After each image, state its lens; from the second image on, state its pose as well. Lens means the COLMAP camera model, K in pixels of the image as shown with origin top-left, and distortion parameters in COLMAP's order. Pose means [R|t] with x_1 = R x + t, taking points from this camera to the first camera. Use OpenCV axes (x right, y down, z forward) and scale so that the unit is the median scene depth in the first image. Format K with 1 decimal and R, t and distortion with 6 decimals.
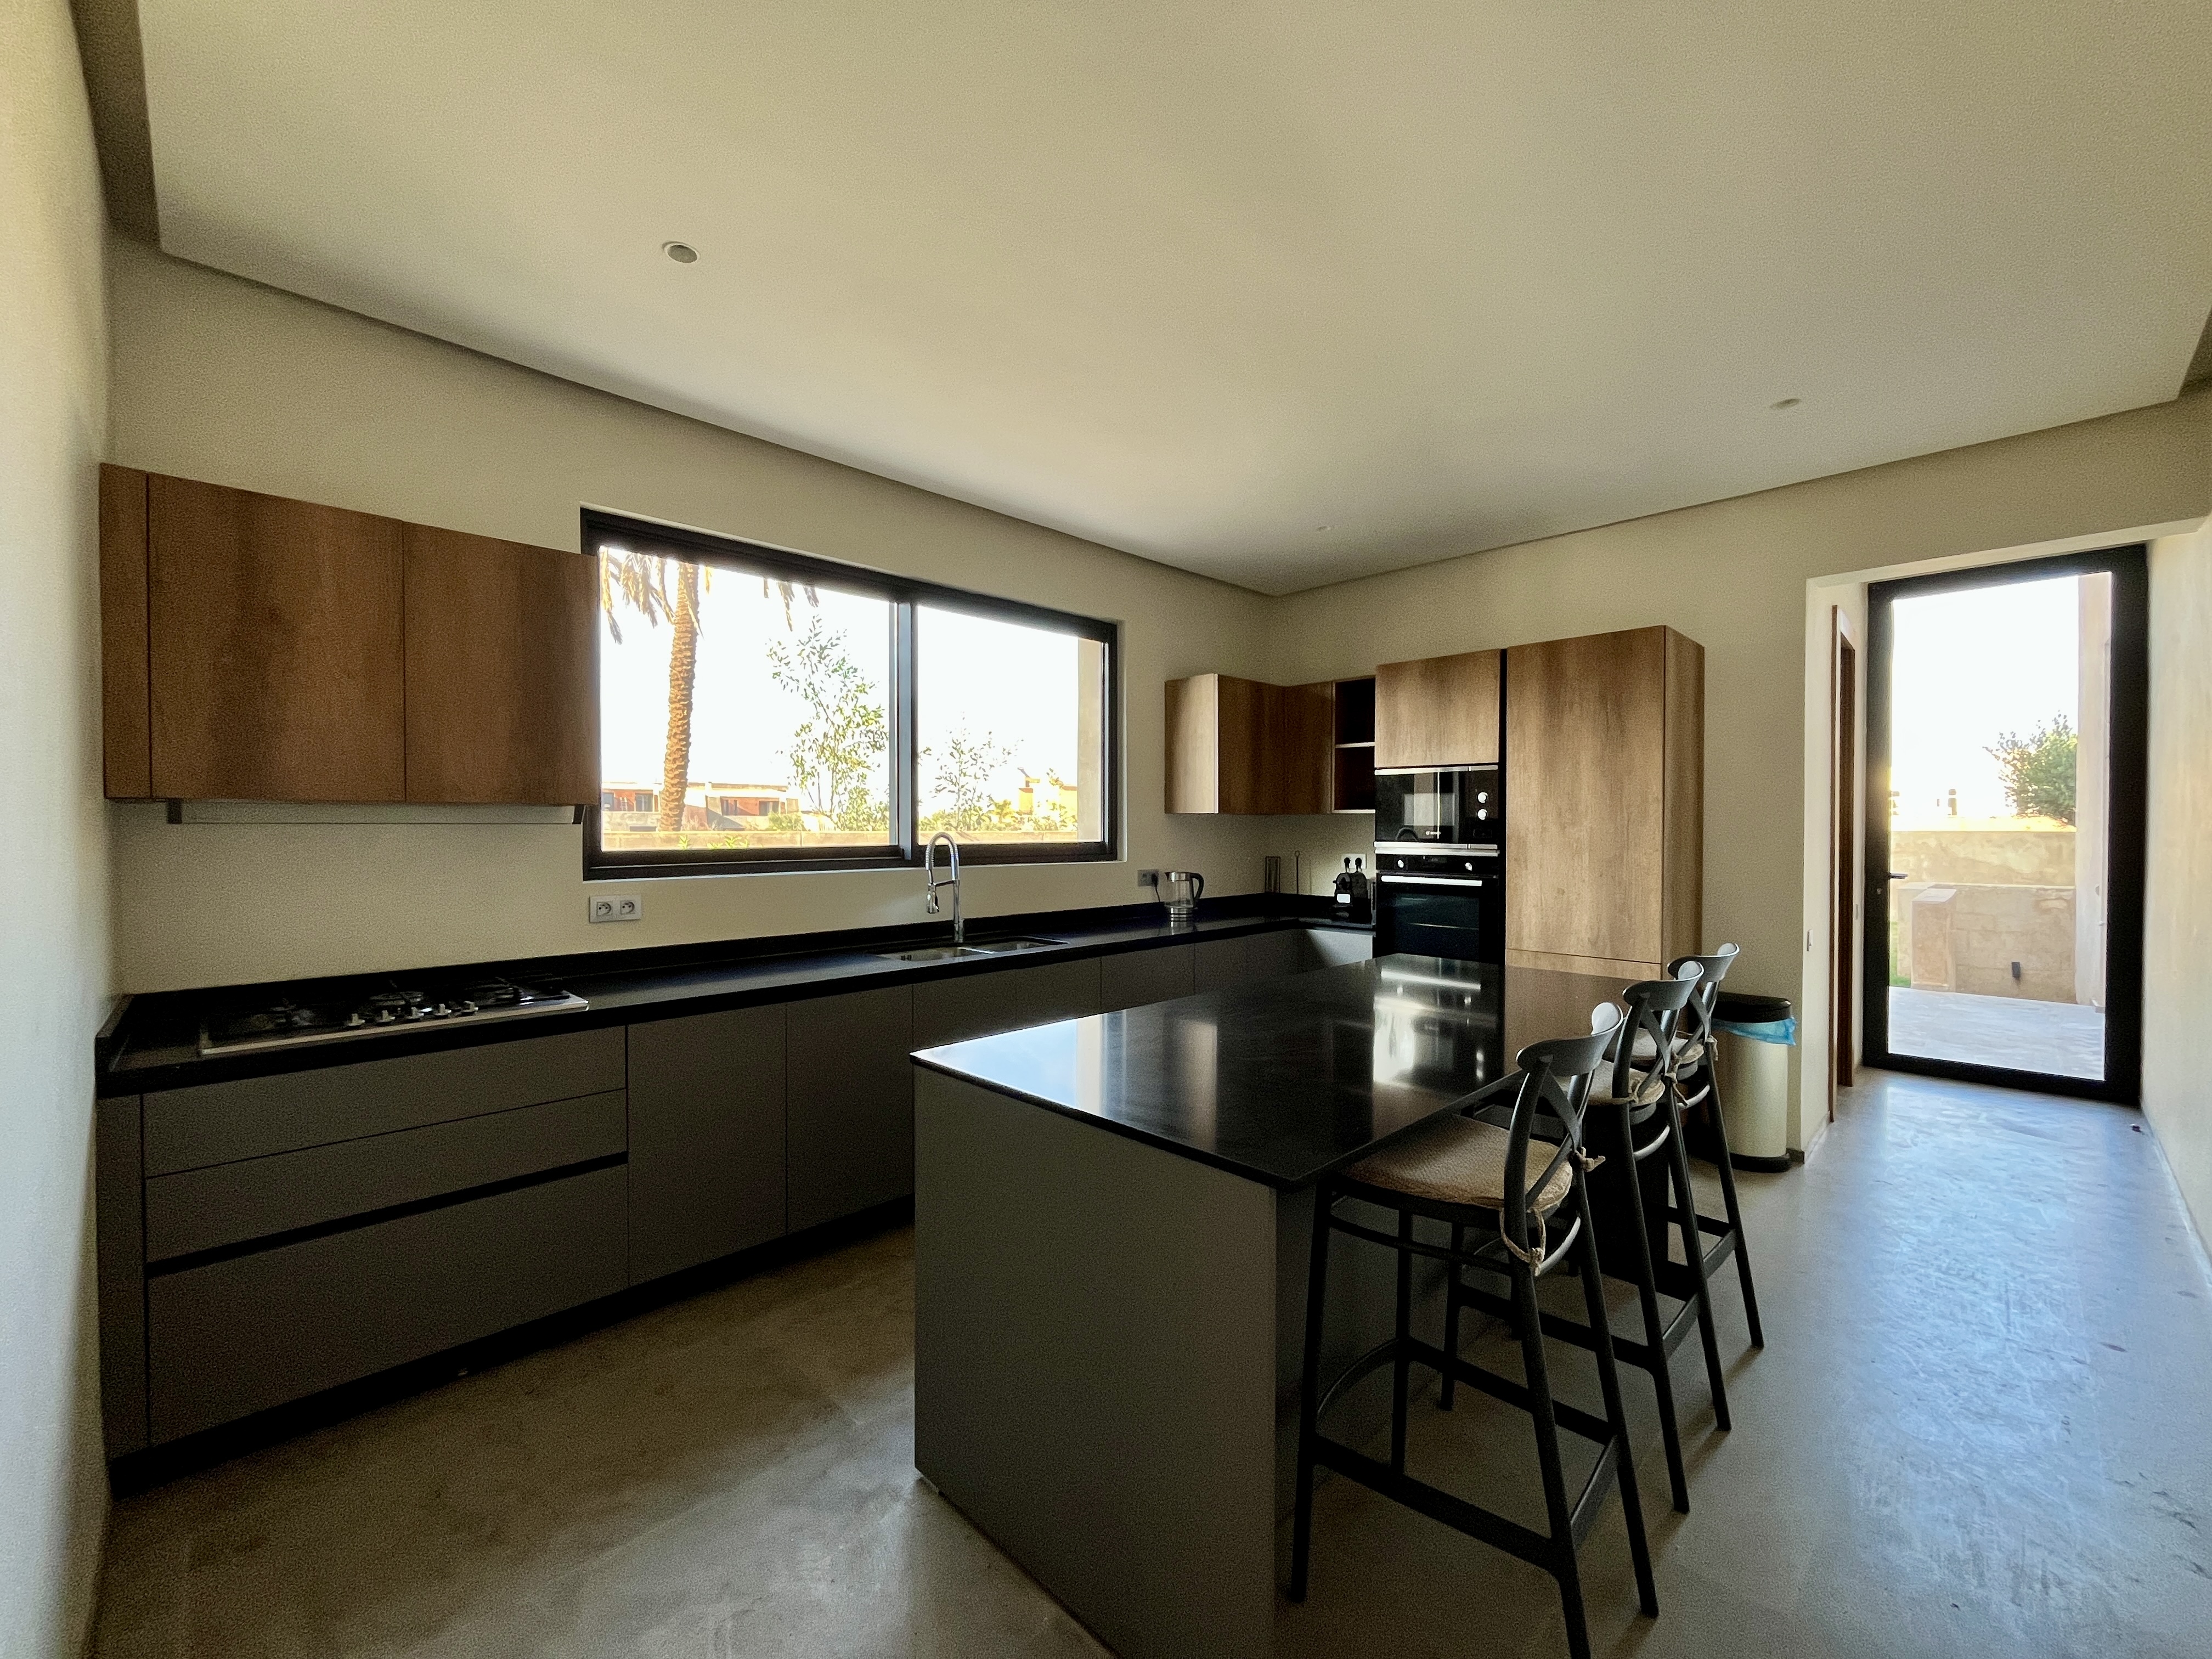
lens RADIAL K [[899.4, 0, 1117.4], [0, 899.4, 835.7], [0, 0, 1]] dist [-0.000315, -0.000004]
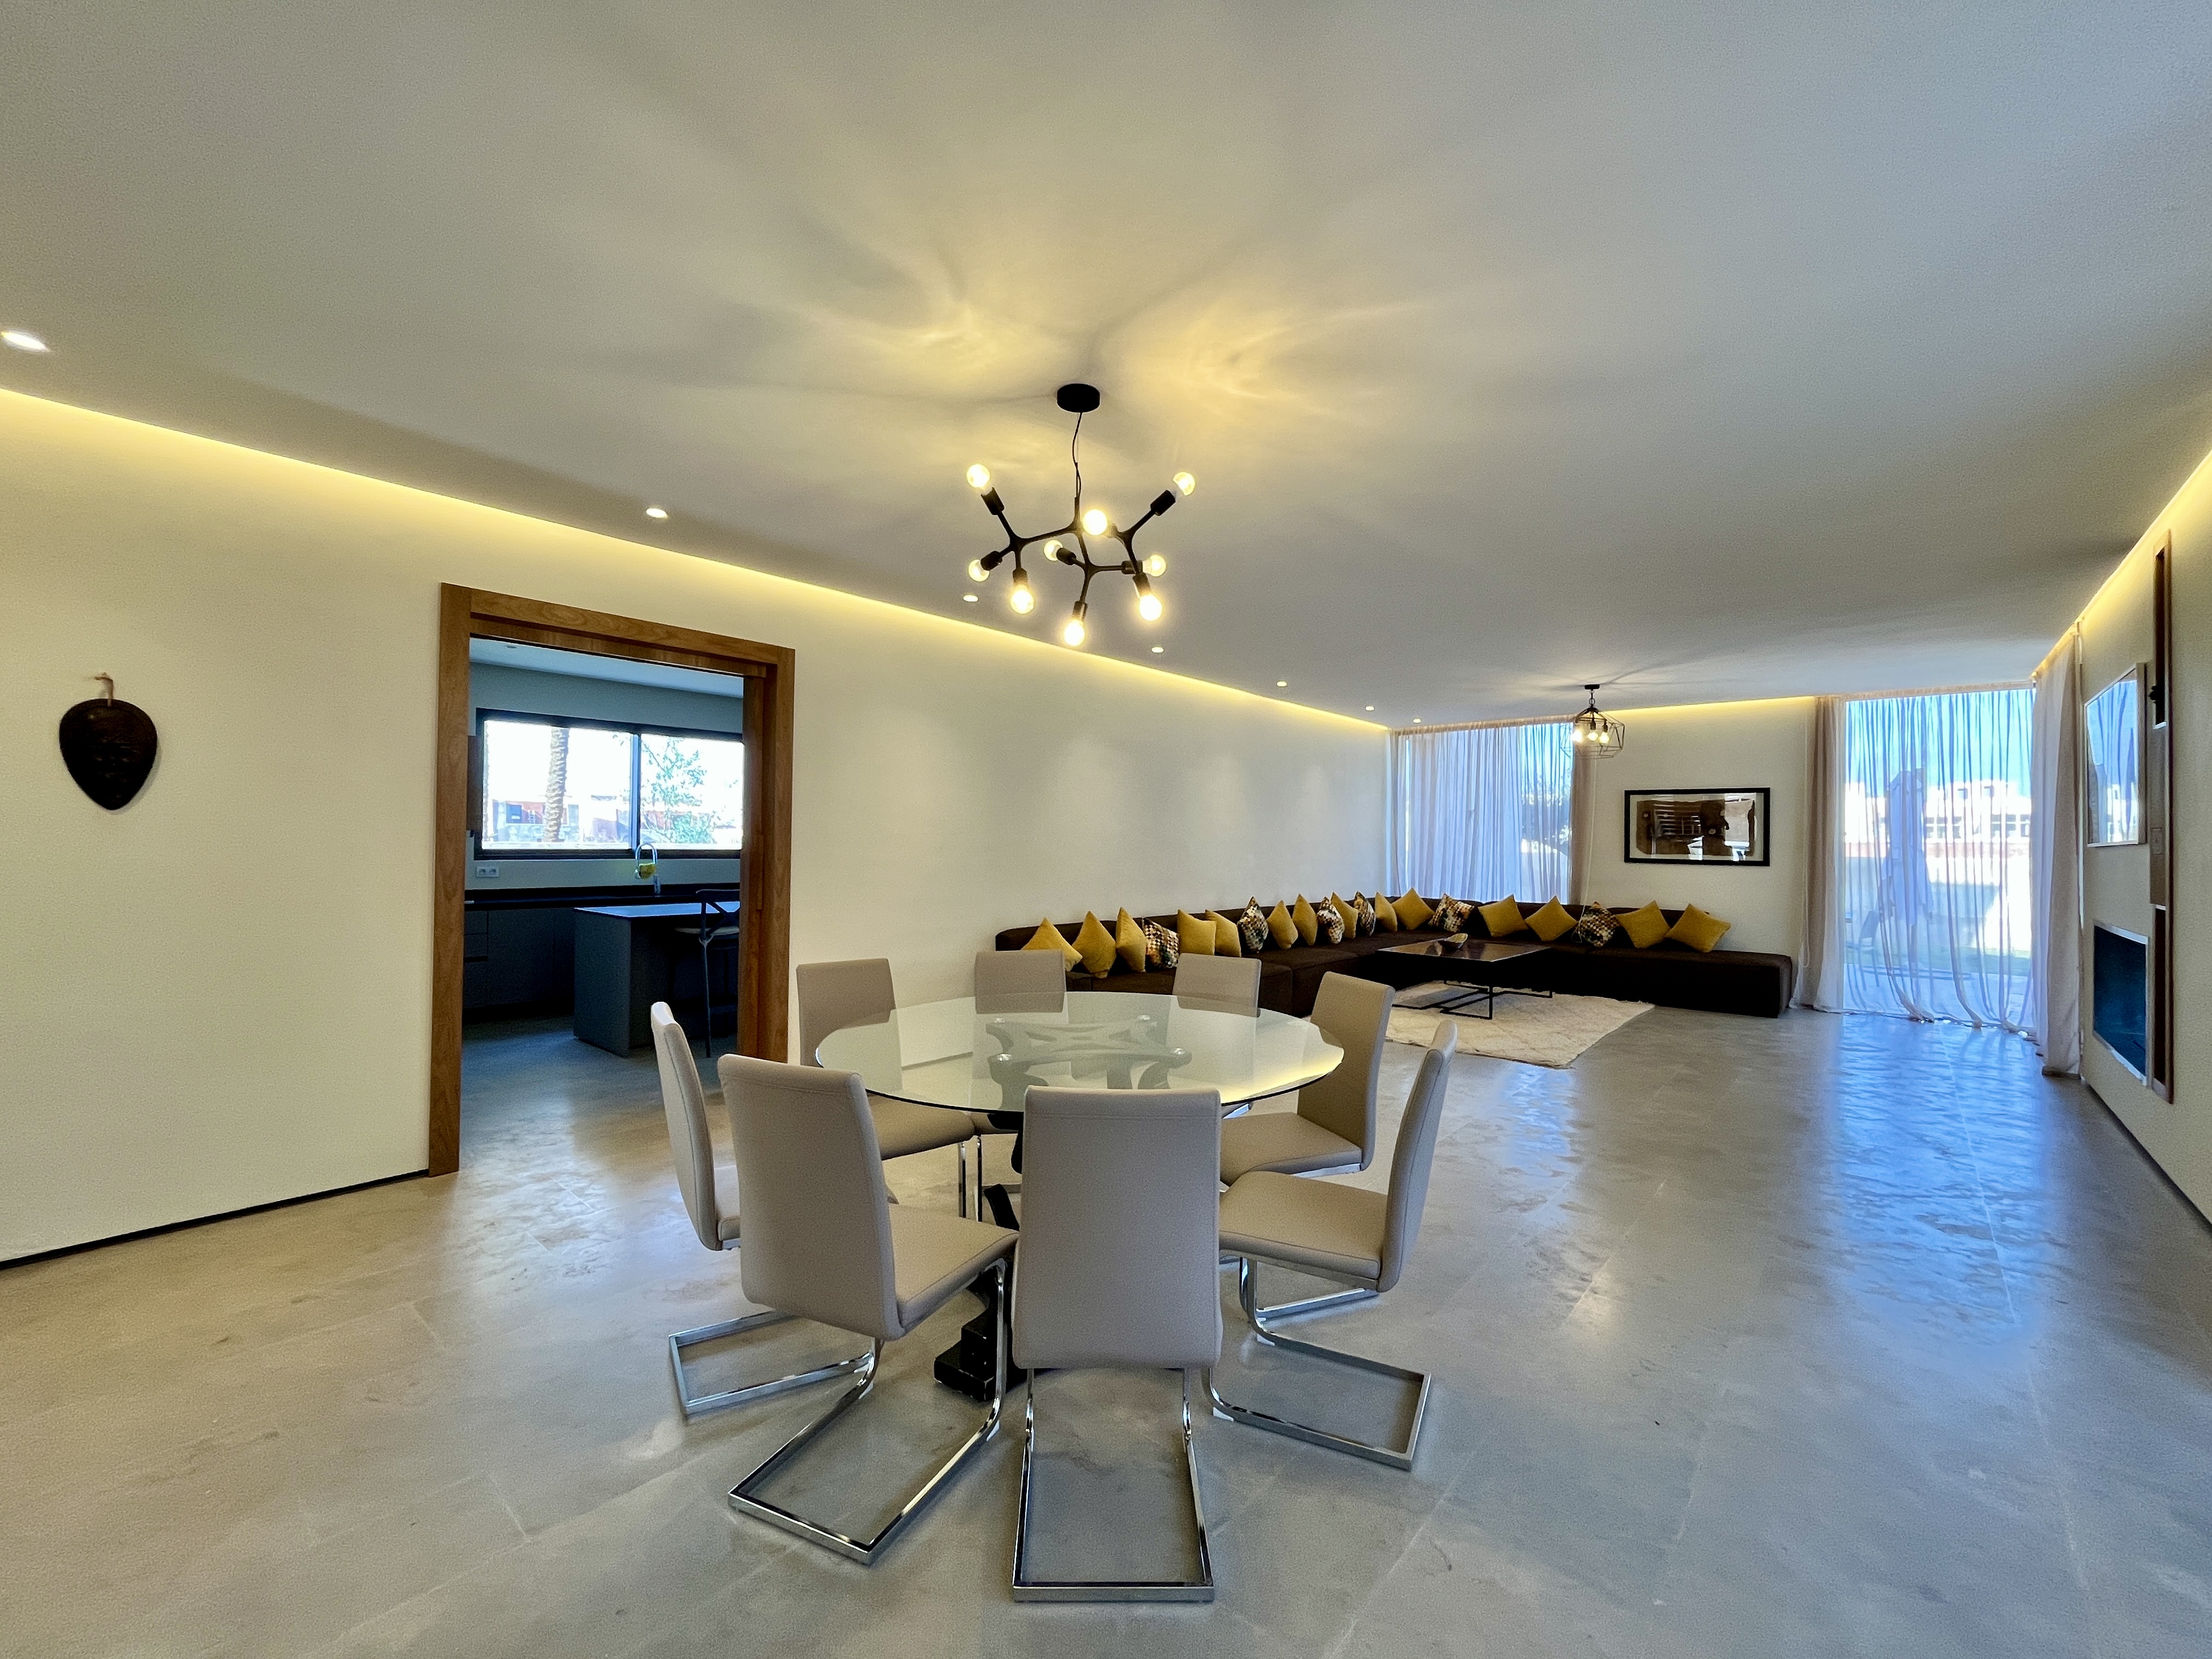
lens RADIAL K [[899.4, 0, 1094.5], [0, 899.4, 835.2], [0, 0, 1]] dist [-0.000315, -0.000004]
pose [[0.998400, 0.012824, 0.055064, 0.721088], [-0.011646, 0.999697, -0.021672, 0.009971], [-0.055325, 0.020996, 0.998248, -1.155770]]
